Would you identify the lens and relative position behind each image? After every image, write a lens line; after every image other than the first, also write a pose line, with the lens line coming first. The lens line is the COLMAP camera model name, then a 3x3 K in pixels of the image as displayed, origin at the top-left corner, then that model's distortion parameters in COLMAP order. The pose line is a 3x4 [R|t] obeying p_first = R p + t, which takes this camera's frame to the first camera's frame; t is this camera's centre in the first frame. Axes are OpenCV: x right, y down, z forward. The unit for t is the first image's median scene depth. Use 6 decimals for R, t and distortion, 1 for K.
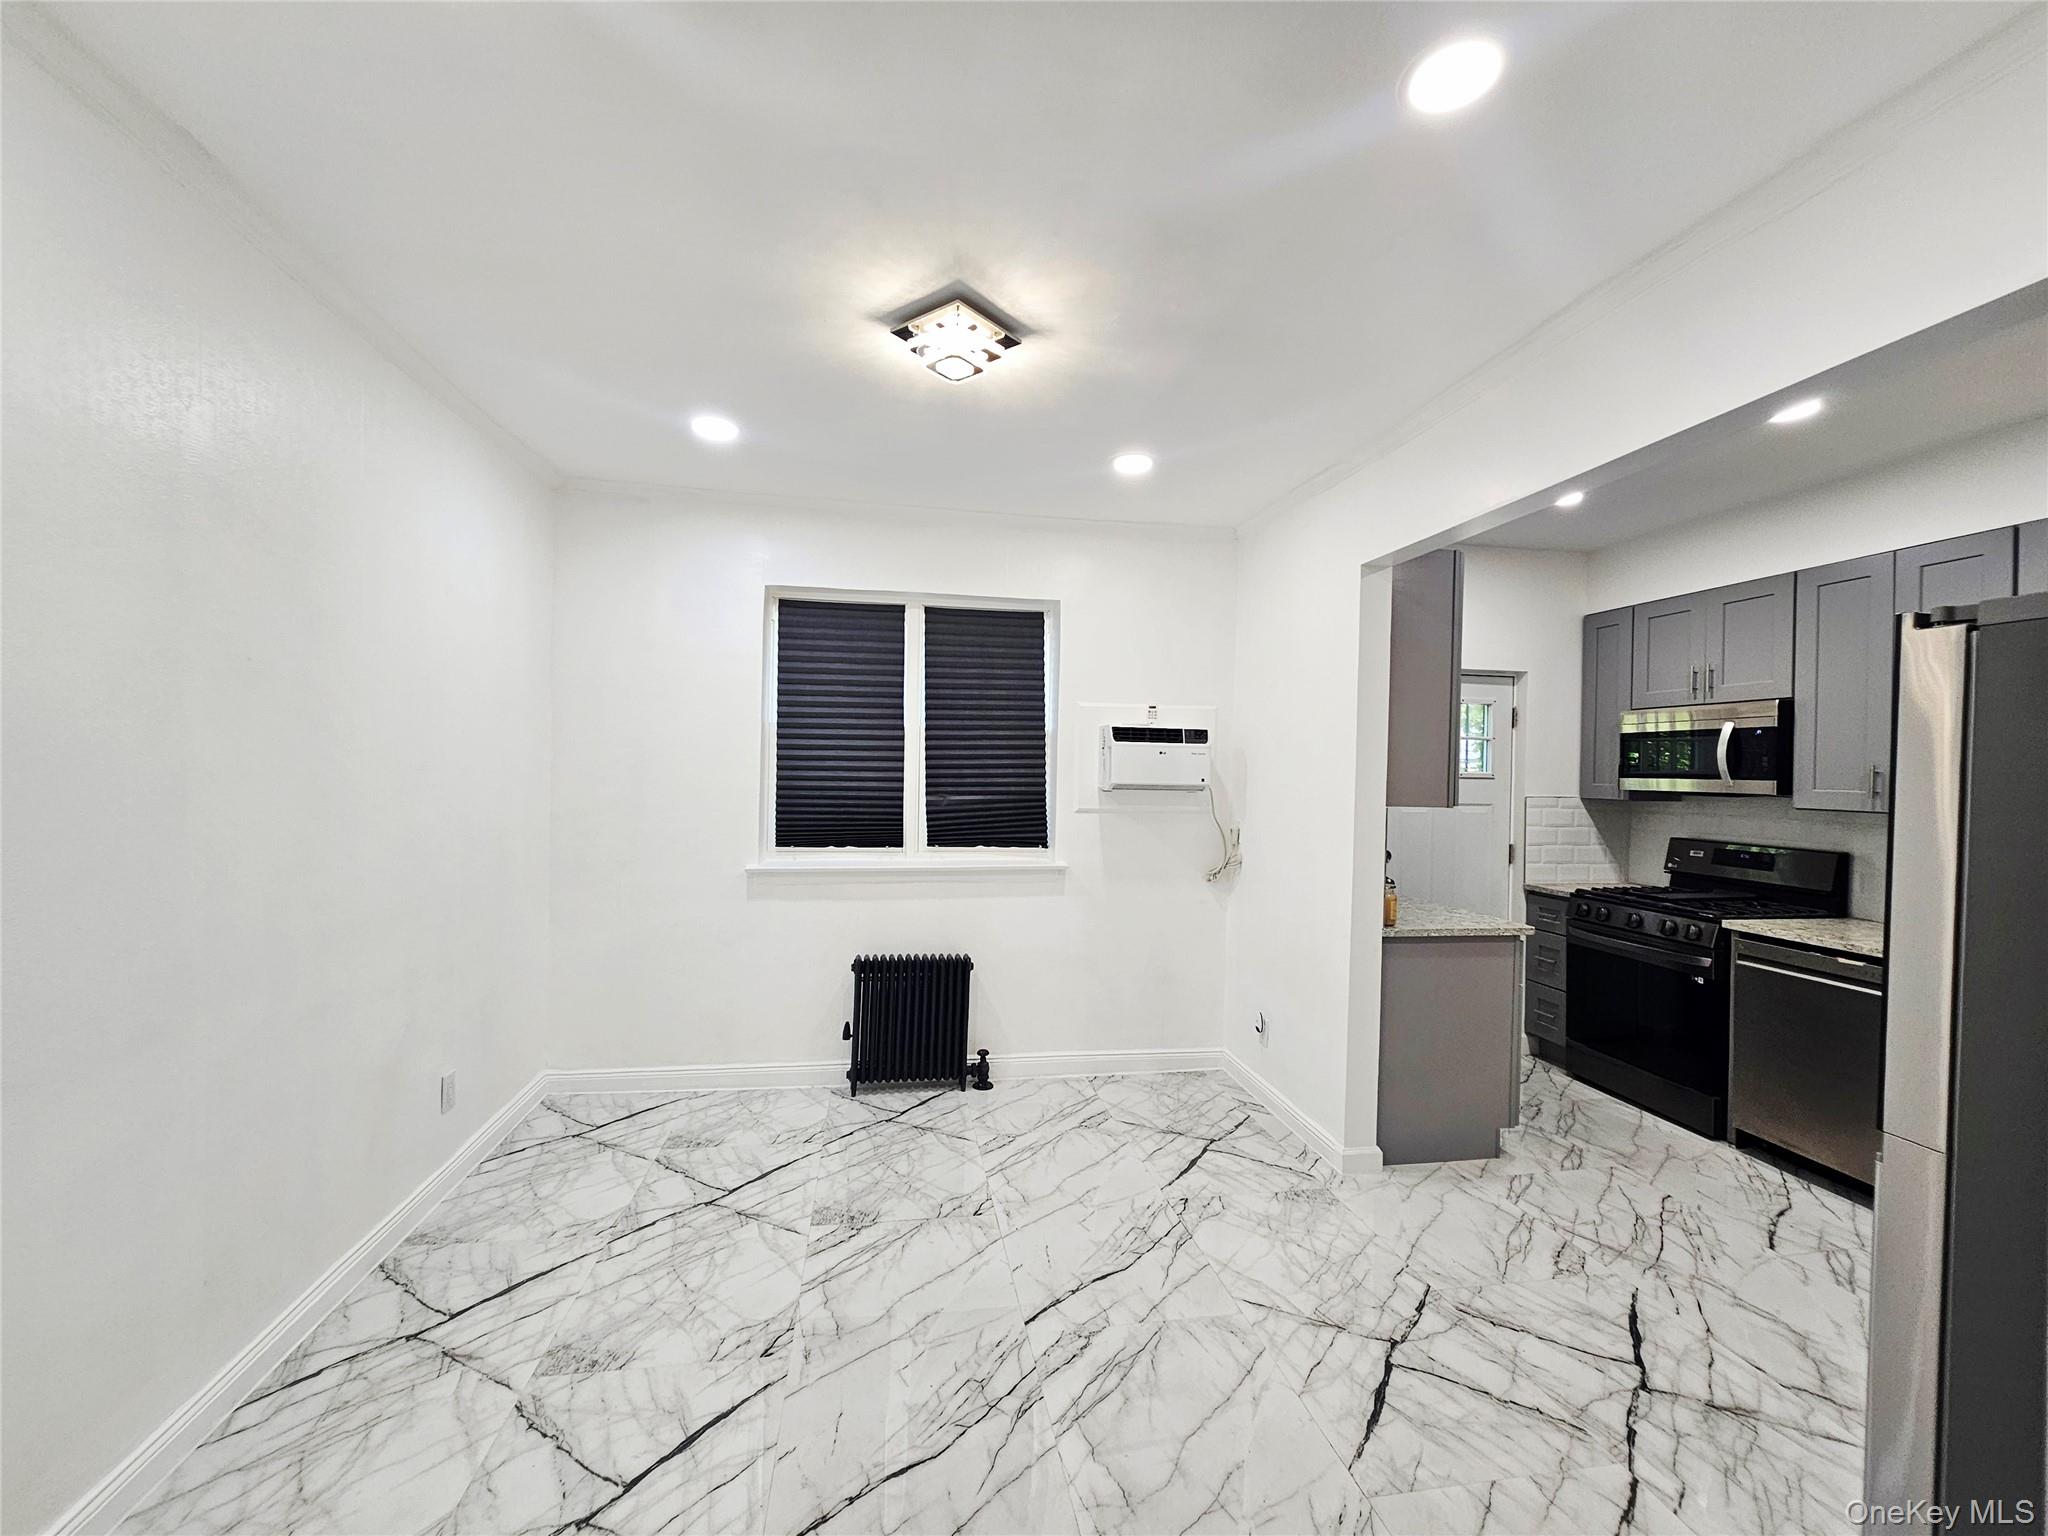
lens RADIAL K [[845.8, 0, 1019.0], [0, 845.8, 770.8], [0, 0, 1]] dist [0.001621, 0.001761]
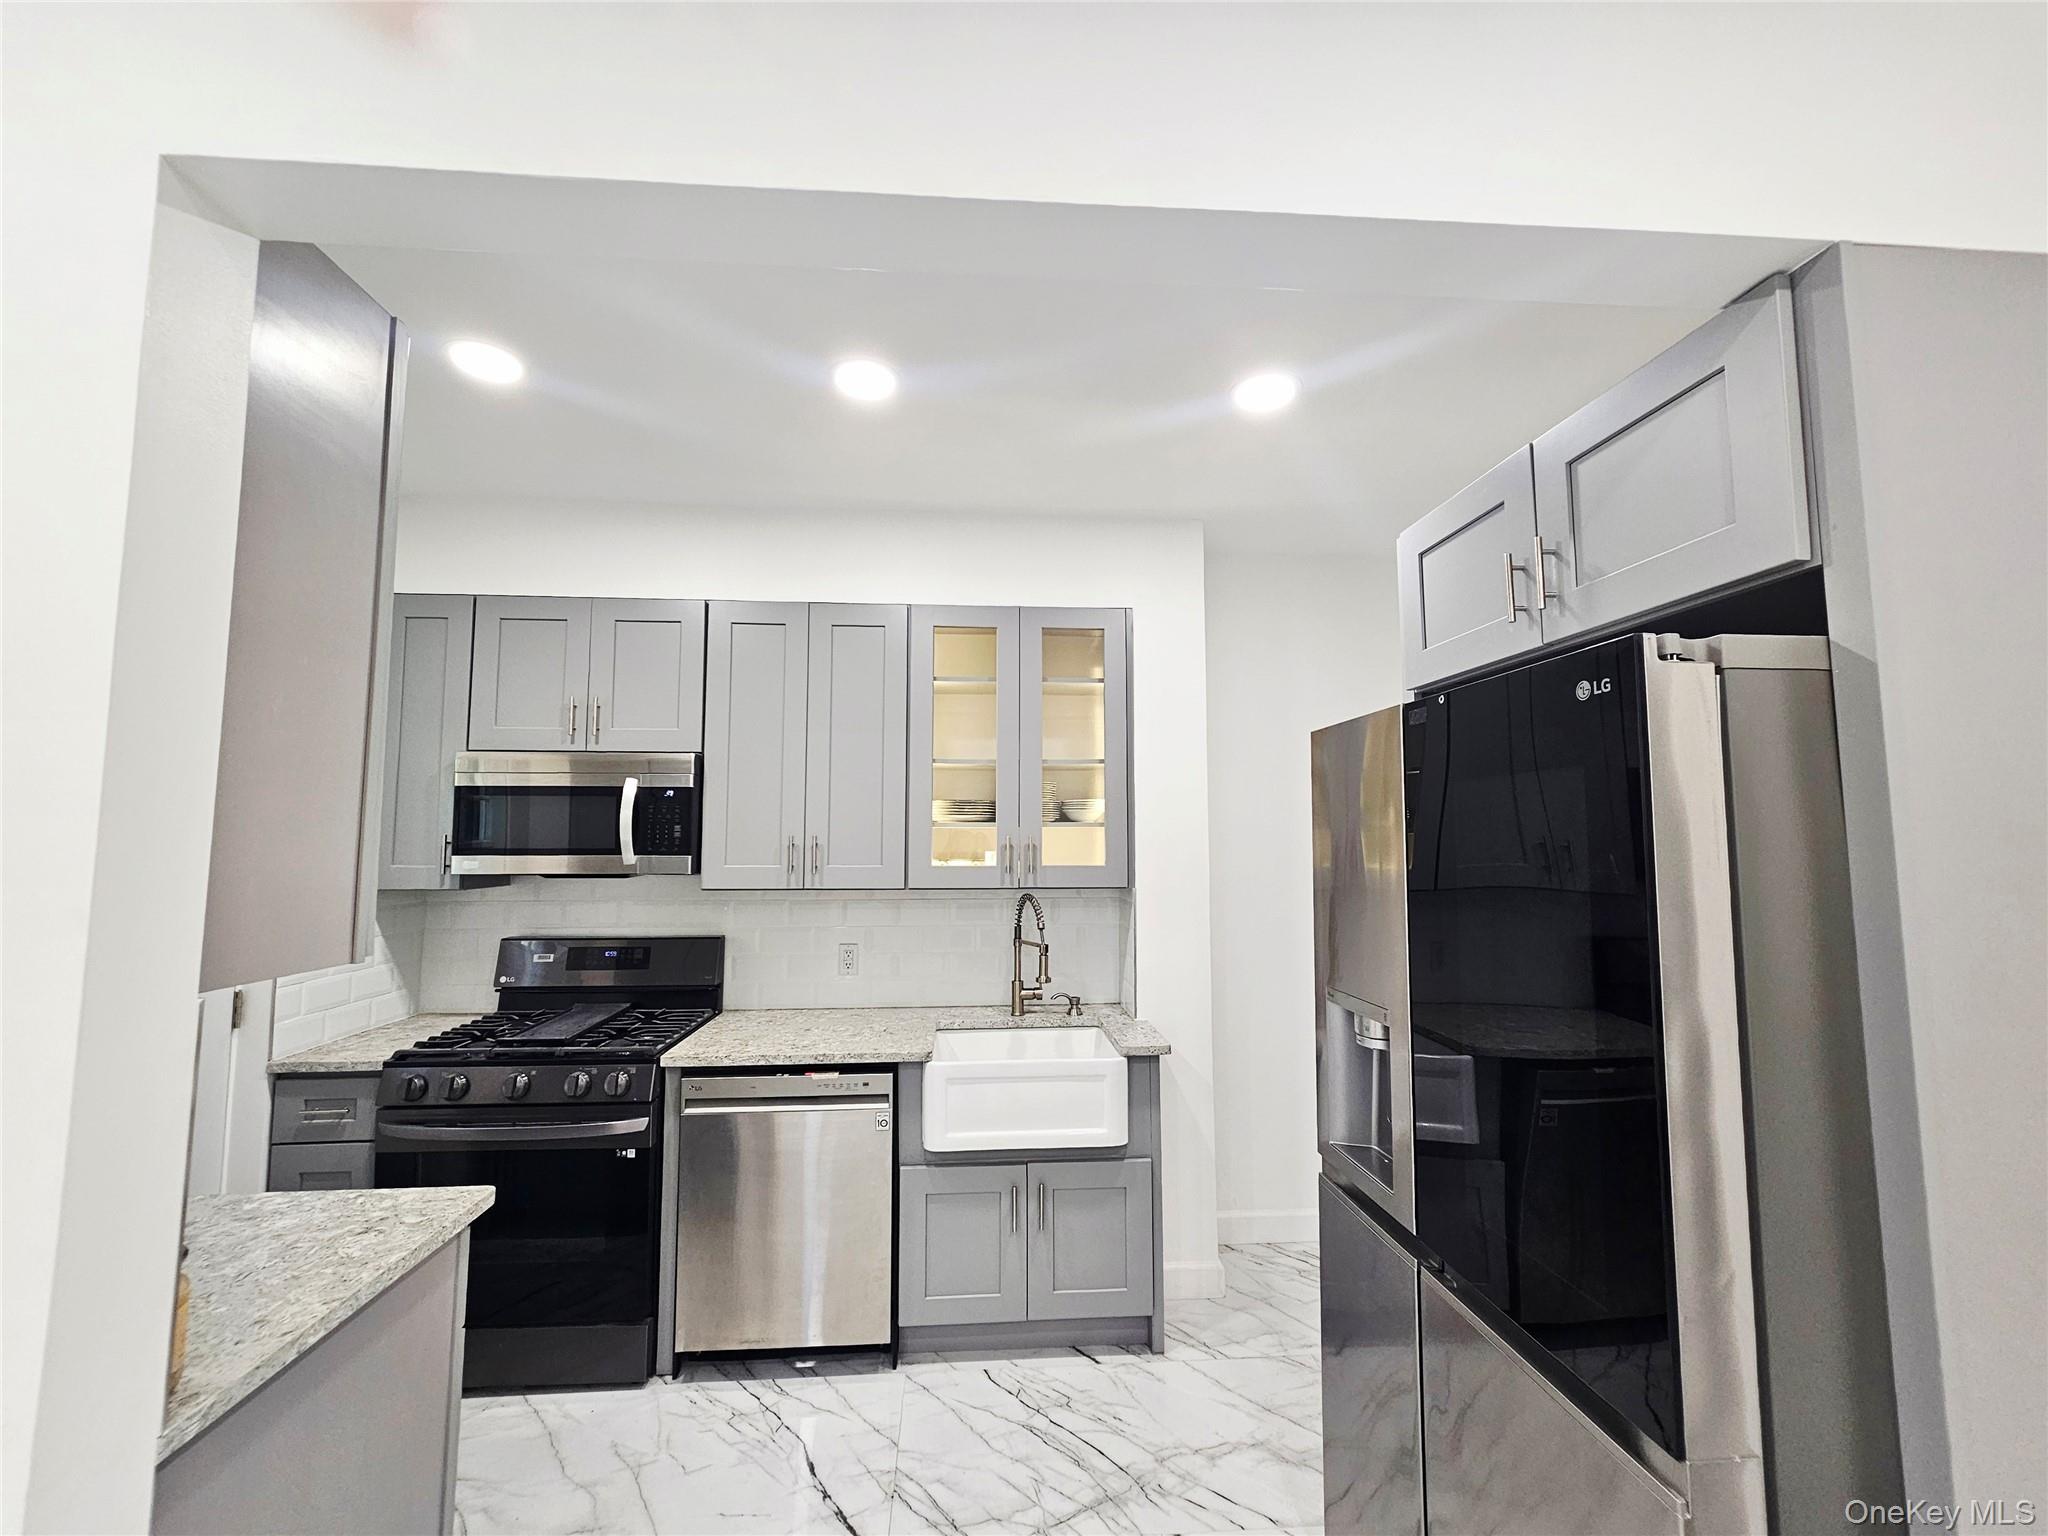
lens RADIAL K [[845.8, 0, 1019.7], [0, 845.8, 765.1], [0, 0, 1]] dist [0.001621, 0.001761]
pose [[0.090909, 0.059390, 0.994087, 0.120551], [-0.001460, 0.998227, -0.059504, -0.024653], [-0.995858, 0.003958, 0.090835, 0.571238]]
